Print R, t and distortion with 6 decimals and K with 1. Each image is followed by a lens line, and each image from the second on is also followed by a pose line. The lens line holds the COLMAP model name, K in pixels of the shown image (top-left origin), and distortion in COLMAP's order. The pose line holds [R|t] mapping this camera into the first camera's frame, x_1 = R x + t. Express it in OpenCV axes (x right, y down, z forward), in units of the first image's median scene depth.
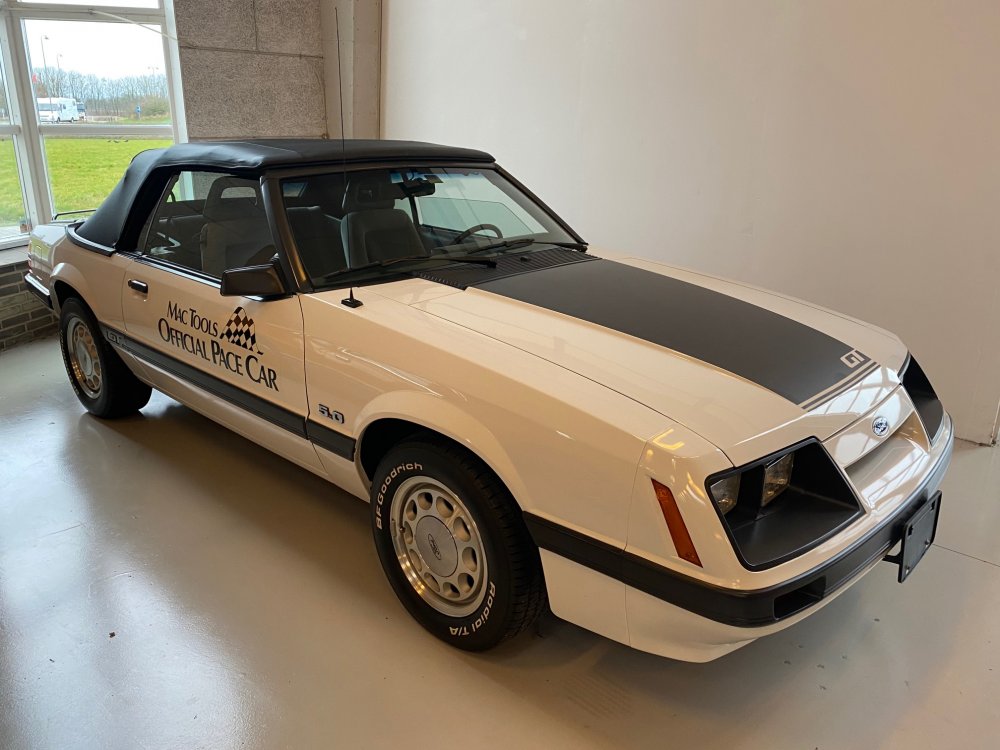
lens RADIAL K [[773.9, 0, 496.0], [0, 773.9, 370.0], [0, 0, 1]] dist [0.008677, -0.011275]
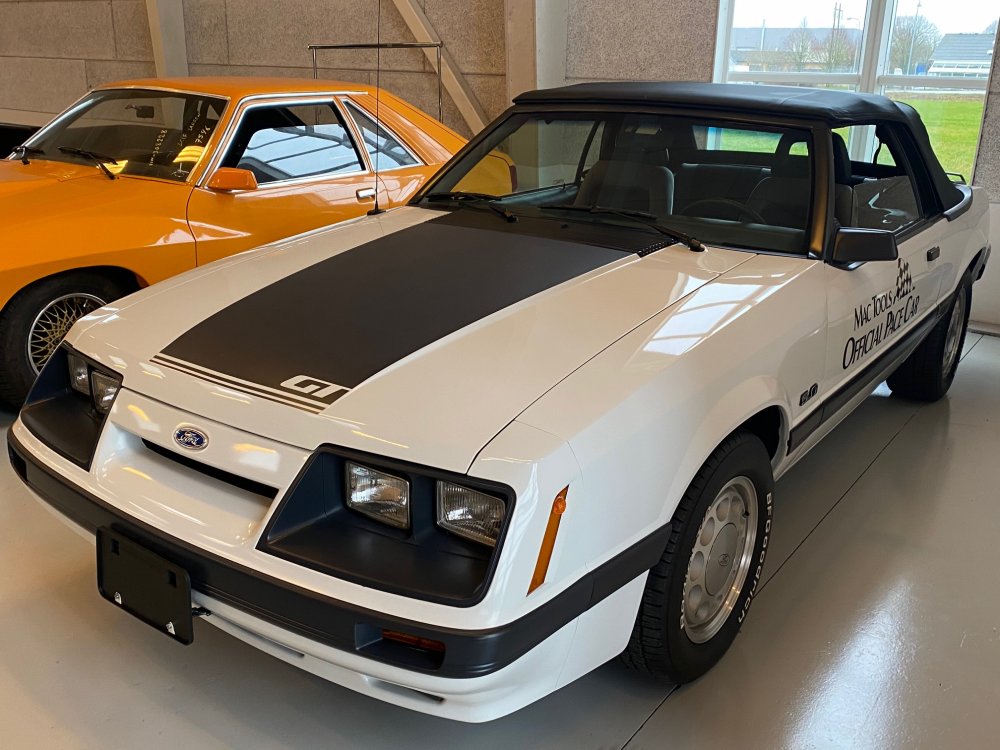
lens RADIAL K [[952.8, 0, 500.0], [0, 952.8, 375.0], [0, 0, 1]] dist [0.044071, -0.066675]
pose [[0.116357, 0.303232, -0.945786, 1.139007], [-0.321355, 0.912527, 0.253033, -0.261342], [0.939783, 0.274491, 0.203624, 0.865143]]
